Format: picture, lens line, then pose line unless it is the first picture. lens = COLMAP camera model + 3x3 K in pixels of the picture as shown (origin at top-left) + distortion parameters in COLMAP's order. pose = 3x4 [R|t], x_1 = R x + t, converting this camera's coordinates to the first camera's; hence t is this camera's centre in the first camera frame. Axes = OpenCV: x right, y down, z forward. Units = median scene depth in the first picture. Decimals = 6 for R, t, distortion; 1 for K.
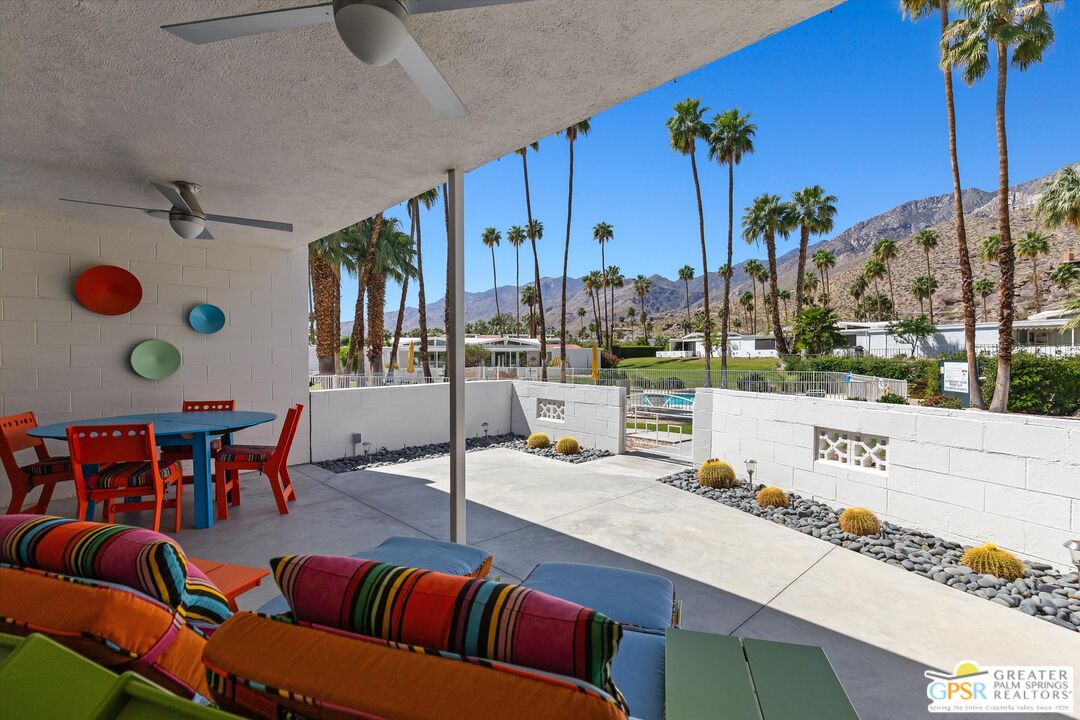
lens RADIAL K [[499.9, 0, 545.1], [0, 499.9, 355.3], [0, 0, 1]] dist [0.018312, -0.003520]
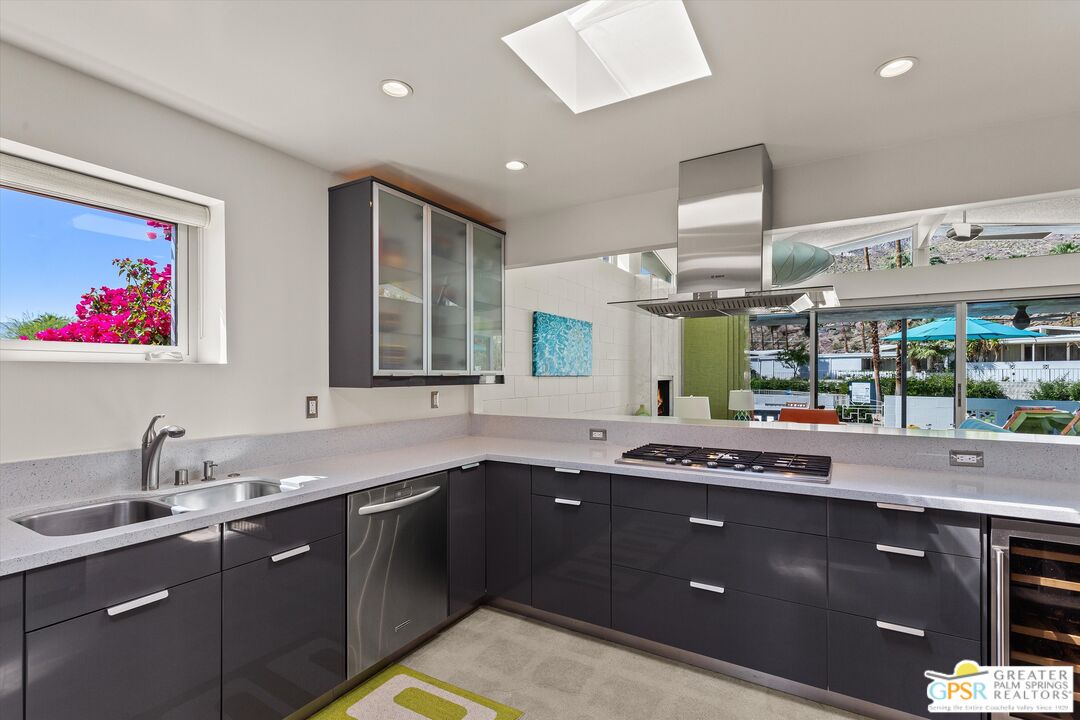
lens RADIAL K [[499.9, 0, 538.1], [0, 499.9, 371.2], [0, 0, 1]] dist [0.018312, -0.003520]
pose [[0.970994, 0.004222, 0.239067, -0.223671], [-0.002098, 0.999956, -0.009142, -0.002054], [-0.239095, 0.008376, 0.970960, -0.102511]]
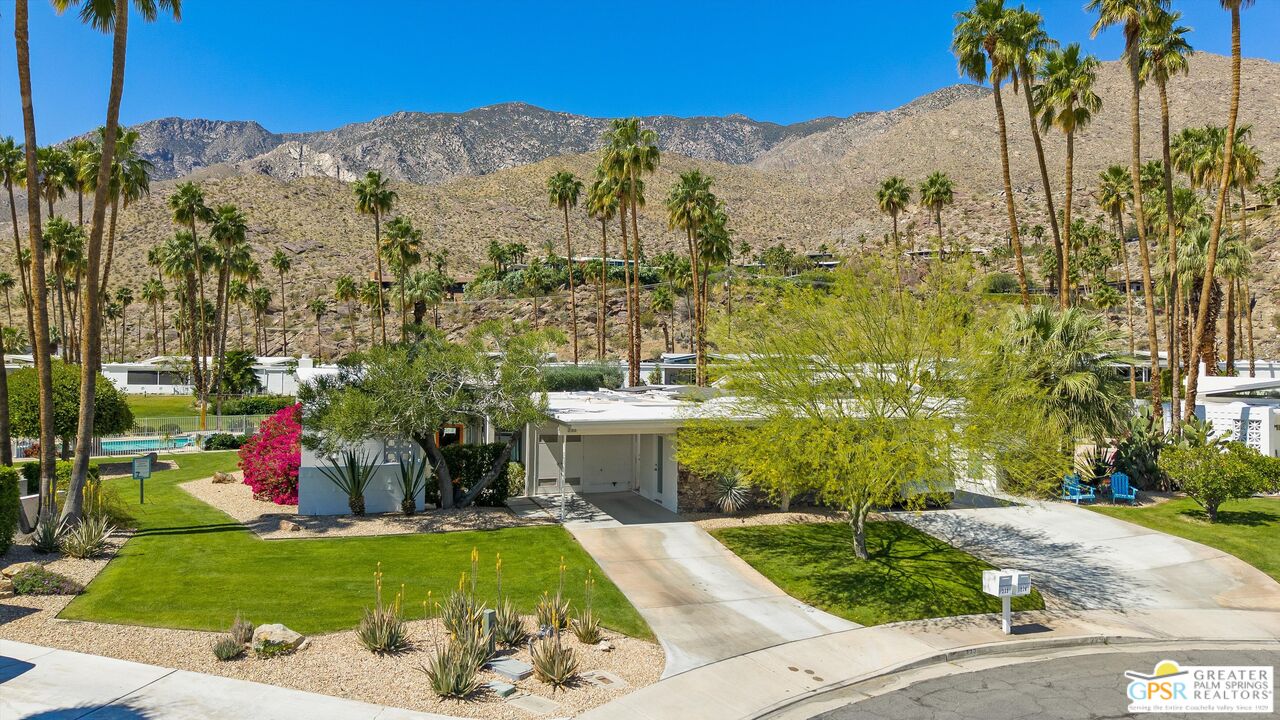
lens RADIAL K [[884.2, 0, 633.9], [0, 884.2, 356.7], [0, 0, 1]] dist [0.018702, -0.019362]
pose [[0.445343, 0.011284, 0.895289, -0.736687], [-0.005460, 0.999936, -0.009887, -0.067354], [-0.895343, -0.000485, 0.445377, -0.554697]]
